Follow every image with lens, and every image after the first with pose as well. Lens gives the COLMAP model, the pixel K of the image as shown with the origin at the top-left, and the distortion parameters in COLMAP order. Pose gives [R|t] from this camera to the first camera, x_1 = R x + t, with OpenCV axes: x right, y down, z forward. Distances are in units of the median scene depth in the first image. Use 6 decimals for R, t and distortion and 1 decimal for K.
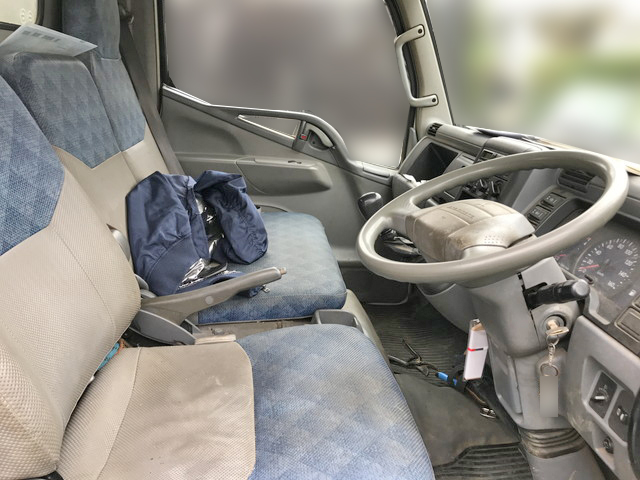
lens RADIAL K [[519.0, 0, 321.6], [0, 519.0, 242.5], [0, 0, 1]] dist [0.031023, -0.040680]
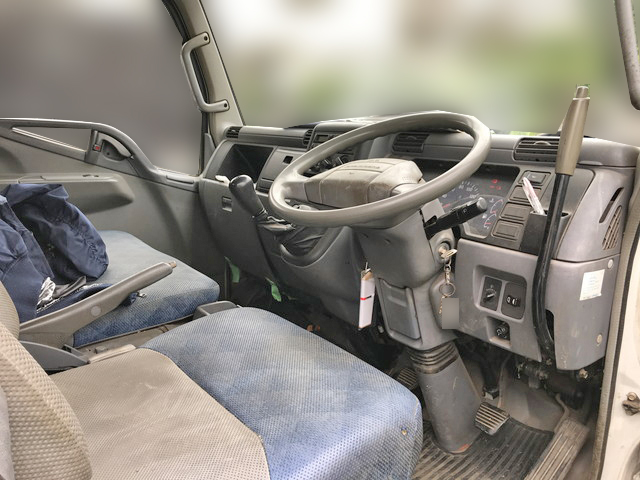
lens RADIAL K [[519.0, 0, 324.9], [0, 519.0, 236.5], [0, 0, 1]] dist [0.031023, -0.040680]
pose [[0.861963, -0.150226, 0.484203, -0.254438], [0.181695, 0.983183, -0.018411, 0.065081], [-0.473294, 0.103847, 0.874762, 0.037765]]
